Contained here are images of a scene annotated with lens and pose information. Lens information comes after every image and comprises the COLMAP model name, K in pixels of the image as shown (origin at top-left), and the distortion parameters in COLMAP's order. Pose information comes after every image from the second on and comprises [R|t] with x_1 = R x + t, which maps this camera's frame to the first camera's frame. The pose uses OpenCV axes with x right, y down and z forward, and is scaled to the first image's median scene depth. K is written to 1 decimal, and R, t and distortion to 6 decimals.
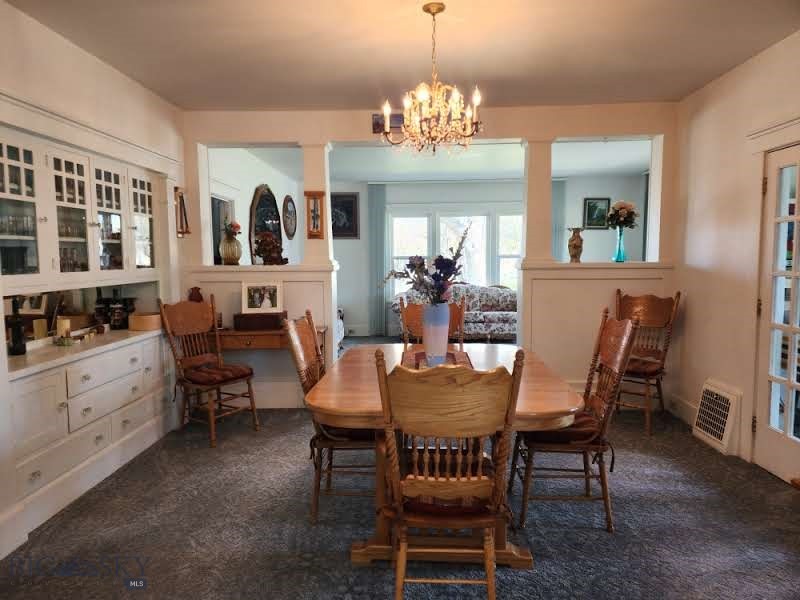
lens RADIAL K [[531.7, 0, 400.1], [0, 531.7, 299.2], [0, 0, 1]] dist [0.067982, -0.011952]
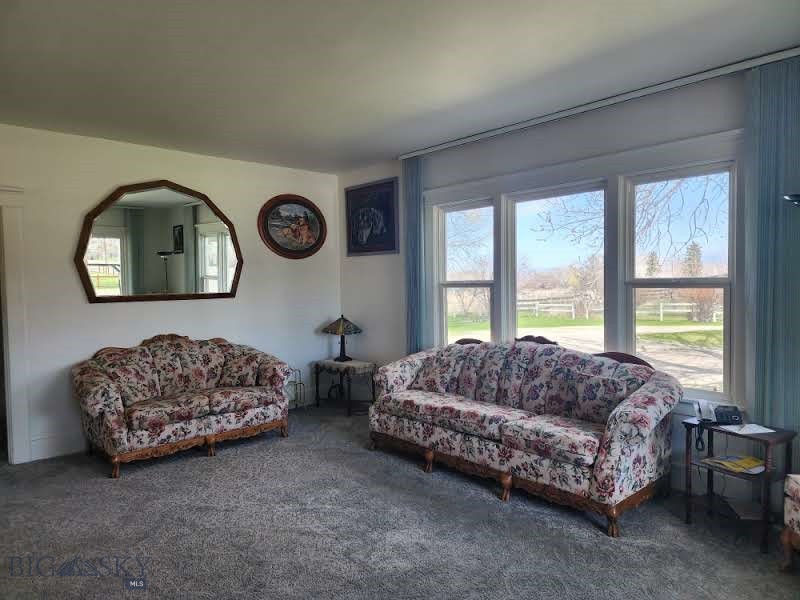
lens RADIAL K [[531.7, 0, 399.4], [0, 531.7, 299.2], [0, 0, 1]] dist [0.067982, -0.011952]
pose [[0.691553, 0.023908, -0.721930, 0.378981], [-0.051435, 0.998545, -0.016202, -0.054035], [0.720492, 0.048337, 0.691776, 0.611464]]
